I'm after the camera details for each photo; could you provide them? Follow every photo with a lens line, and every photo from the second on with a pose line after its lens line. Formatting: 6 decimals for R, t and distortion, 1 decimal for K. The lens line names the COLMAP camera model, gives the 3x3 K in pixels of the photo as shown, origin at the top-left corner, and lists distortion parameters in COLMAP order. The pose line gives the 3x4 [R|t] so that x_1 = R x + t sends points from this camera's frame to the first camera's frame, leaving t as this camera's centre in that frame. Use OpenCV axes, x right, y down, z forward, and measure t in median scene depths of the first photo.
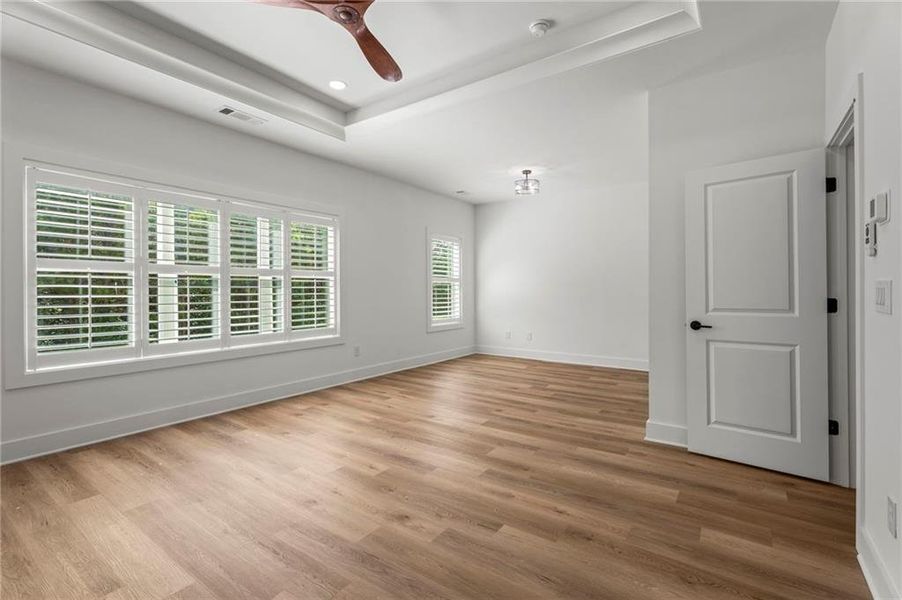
lens RADIAL K [[409.2, 0, 453.5], [0, 409.2, 291.3], [0, 0, 1]] dist [0.001314, 0.000069]
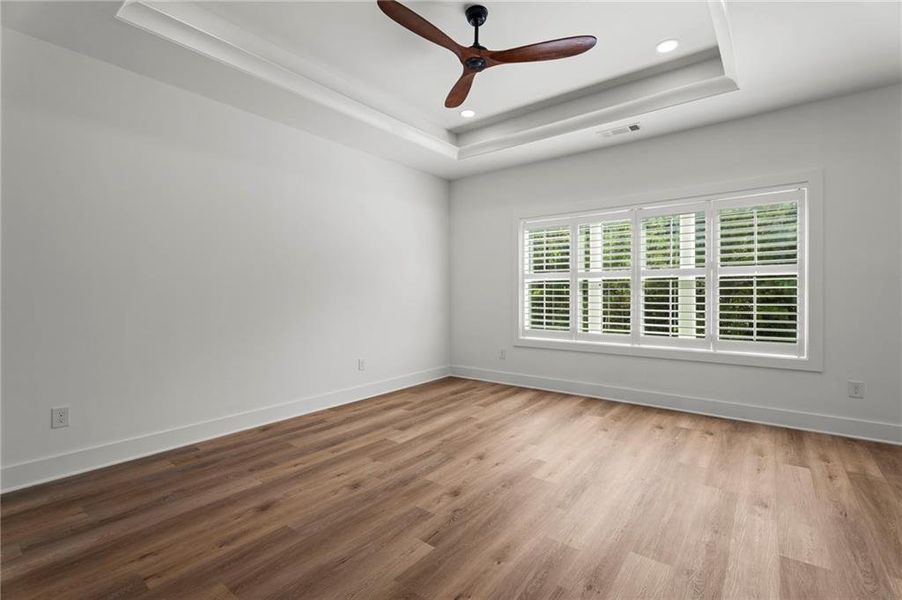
lens RADIAL K [[409.2, 0, 453.5], [0, 409.2, 291.3], [0, 0, 1]] dist [0.001314, 0.000069]
pose [[-0.051652, -0.004414, -0.998655, 0.583936], [-0.000297, 0.999990, -0.004405, 0.001507], [0.998665, 0.000070, -0.051652, 0.613613]]
